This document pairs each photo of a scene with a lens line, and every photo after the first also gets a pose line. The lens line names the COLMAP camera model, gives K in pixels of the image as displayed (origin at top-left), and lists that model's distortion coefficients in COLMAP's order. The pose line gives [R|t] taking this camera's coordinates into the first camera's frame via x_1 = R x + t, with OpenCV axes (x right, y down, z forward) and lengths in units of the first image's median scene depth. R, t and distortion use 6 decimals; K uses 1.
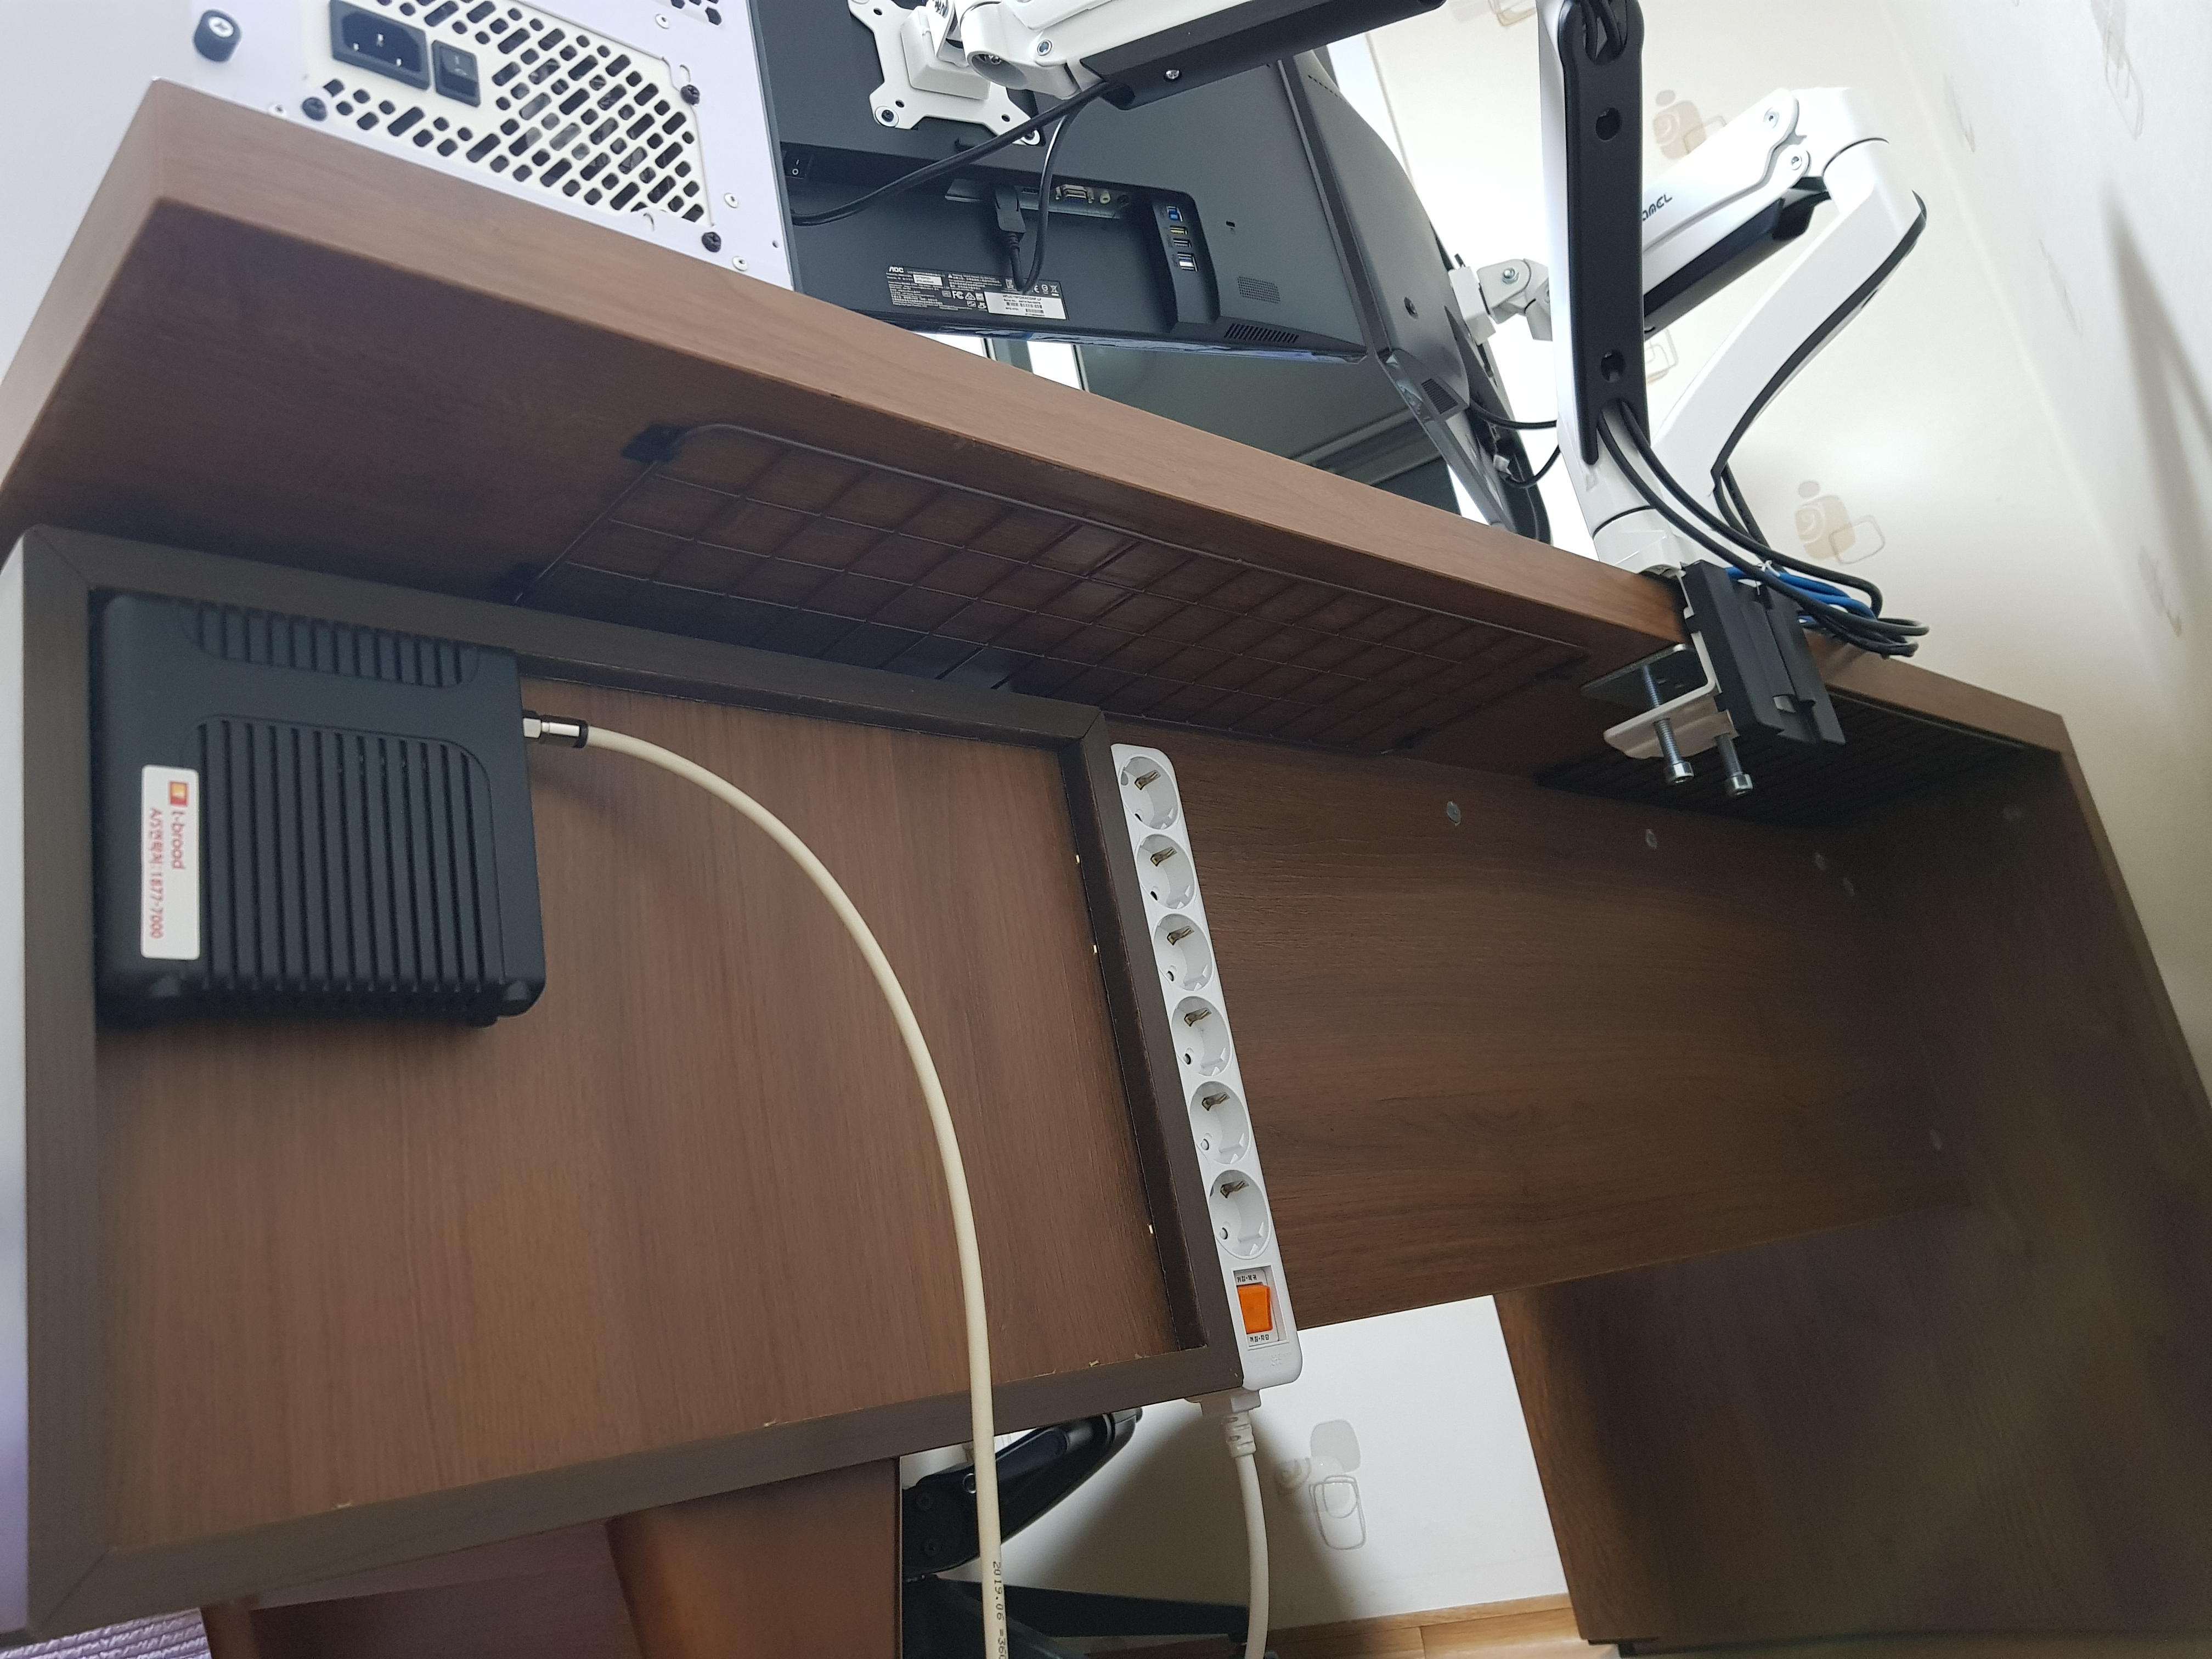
lens RADIAL K [[1665.0, 0, 1106.0], [0, 1665.0, 829.5], [0, 0, 1]] dist [0.081256, -0.069695]
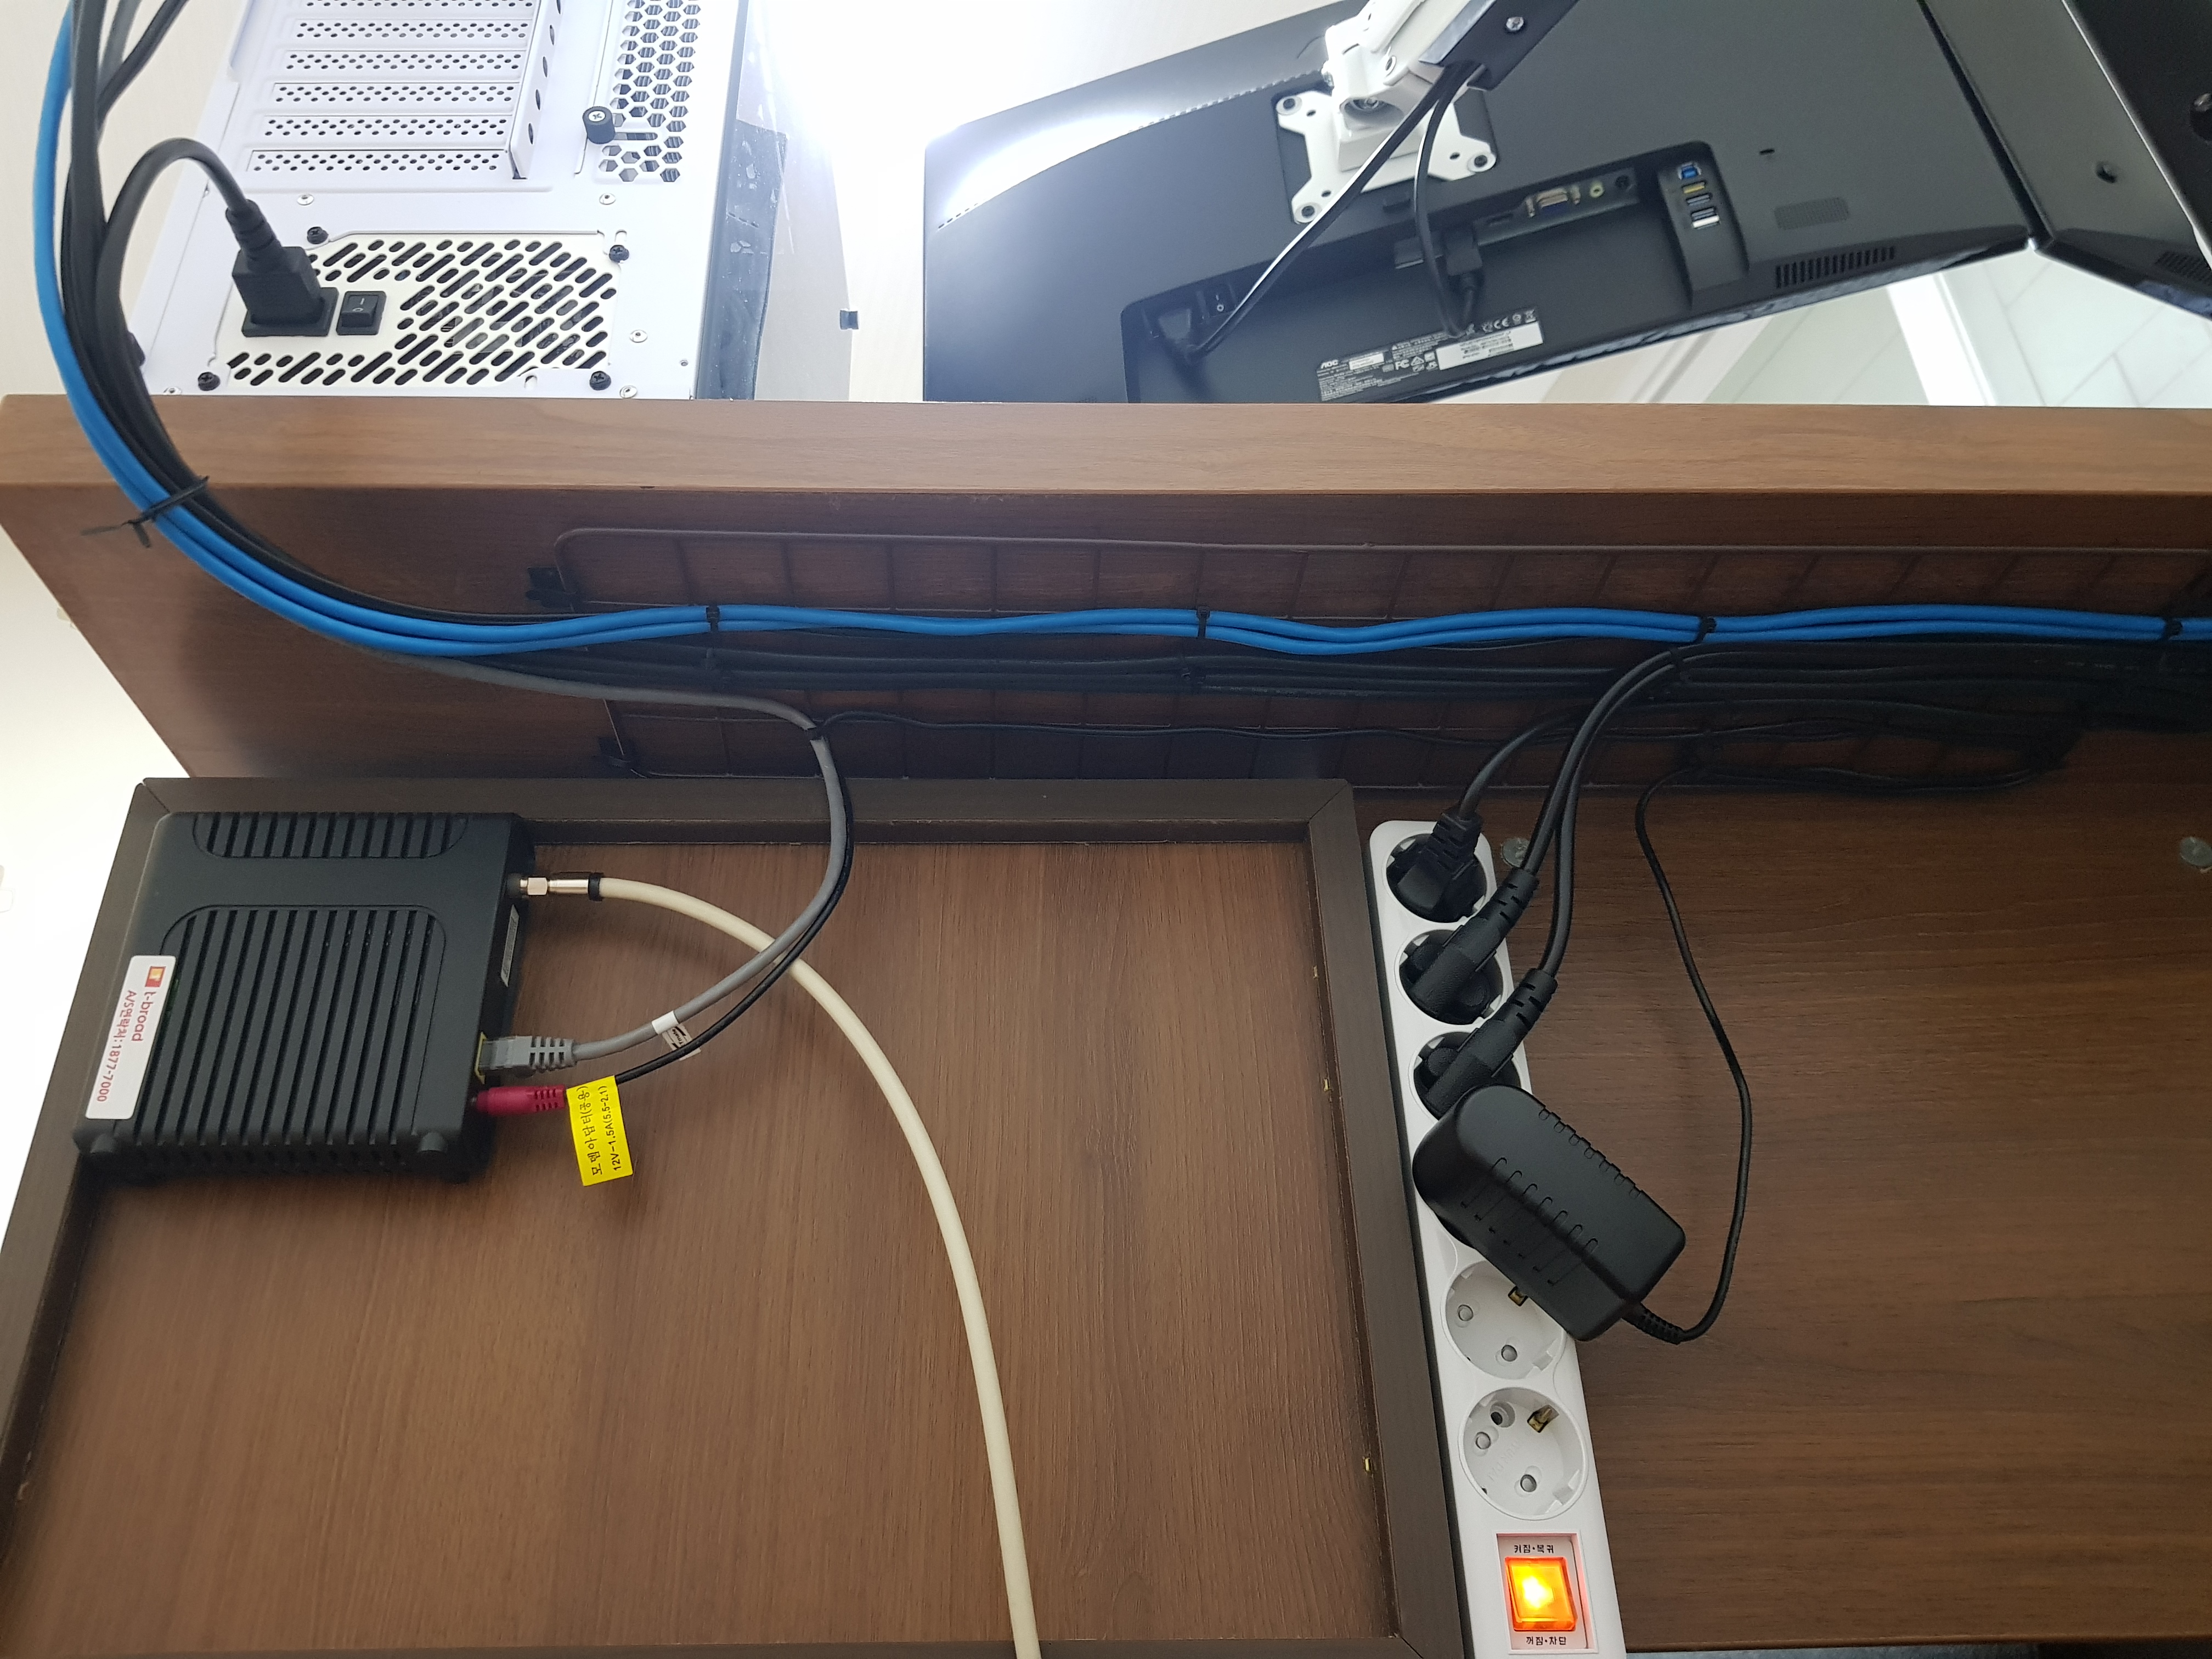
lens RADIAL K [[1767.2, 0, 1104.1], [0, 1767.2, 791.9], [0, 0, 1]] dist [0.028722, -0.059471]
pose [[0.768812, -0.184219, -0.612365, 0.577264], [0.084222, 0.978435, -0.188605, 0.112108], [0.633904, 0.093427, 0.767748, 0.388205]]
